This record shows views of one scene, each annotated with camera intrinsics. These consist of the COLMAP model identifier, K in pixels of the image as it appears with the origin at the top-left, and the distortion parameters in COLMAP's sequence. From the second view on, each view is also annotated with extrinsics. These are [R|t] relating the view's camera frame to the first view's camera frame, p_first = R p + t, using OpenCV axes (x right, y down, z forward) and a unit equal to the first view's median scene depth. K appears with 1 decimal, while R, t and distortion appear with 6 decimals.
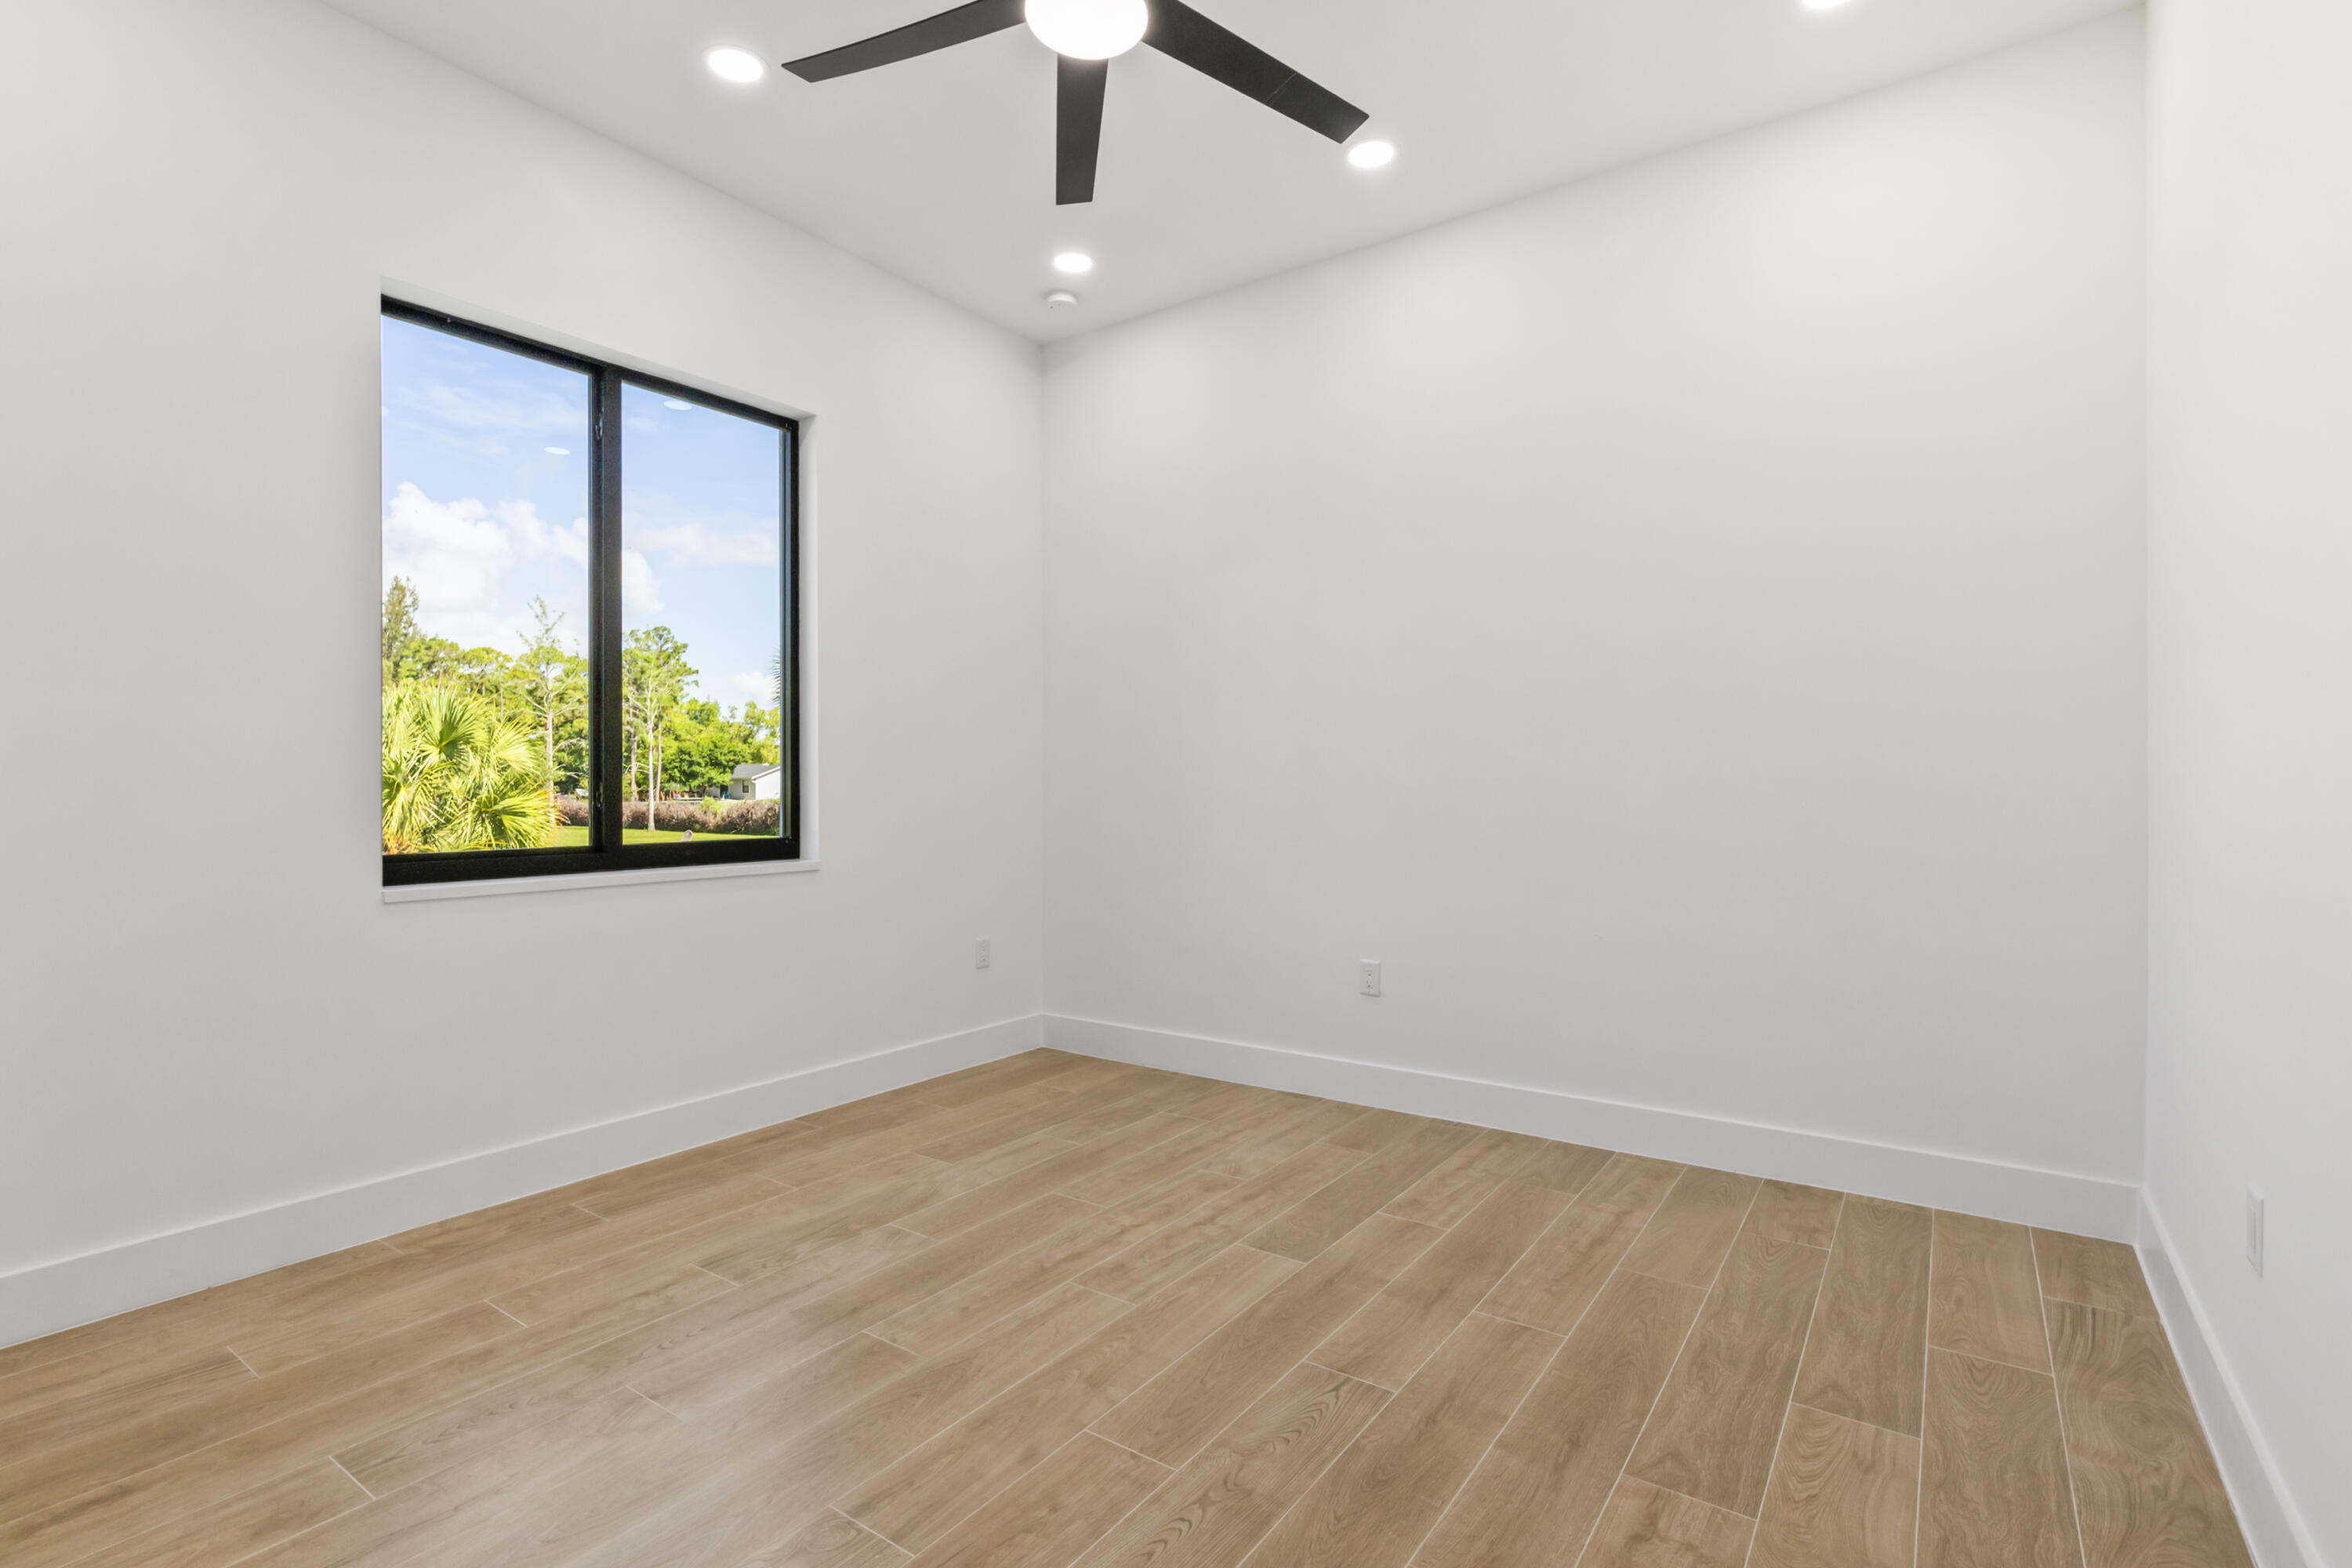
lens RADIAL K [[1090.0, 0, 1146.4], [0, 1090.0, 777.9], [0, 0, 1]] dist [-0.001719, -0.000294]
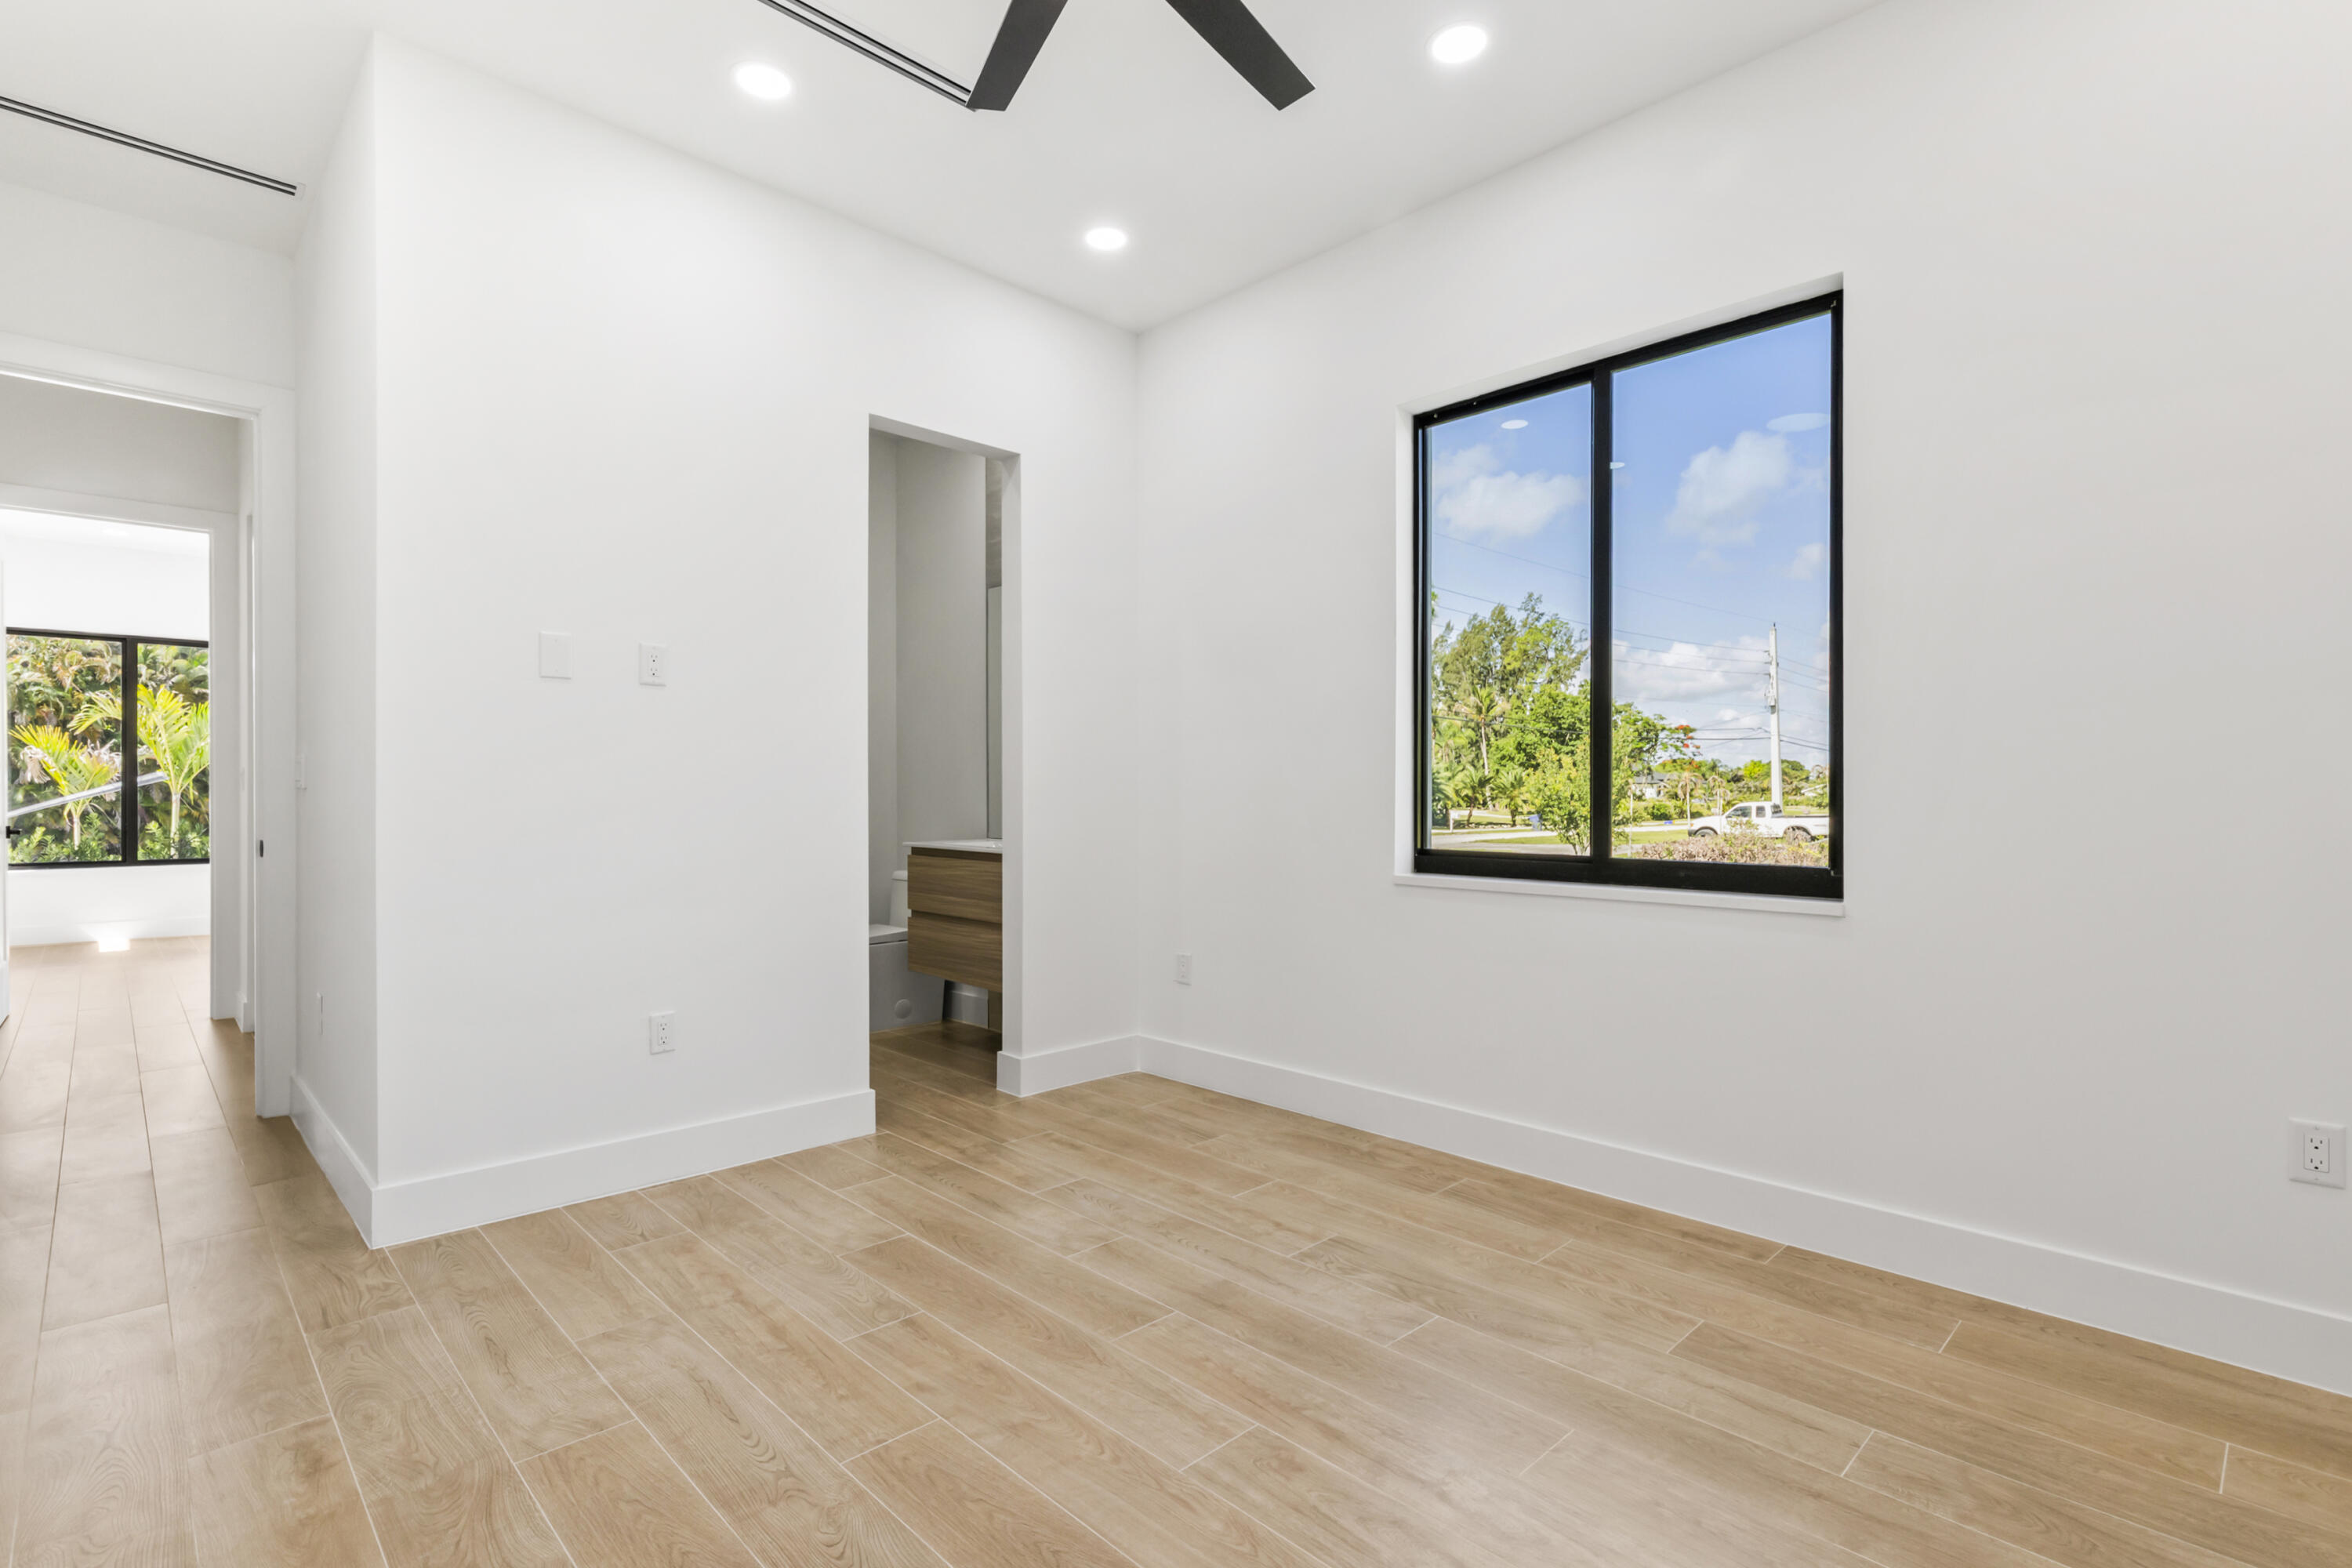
lens RADIAL K [[1095.6, 0, 1187.9], [0, 1095.6, 790.4], [0, 0, 1]] dist [0.000324, 0.000003]
pose [[-0.151389, 0.000539, -0.988474, 0.665618], [0.003715, 0.999993, -0.000024, 0.001141], [0.988467, -0.003676, -0.151390, 0.987250]]
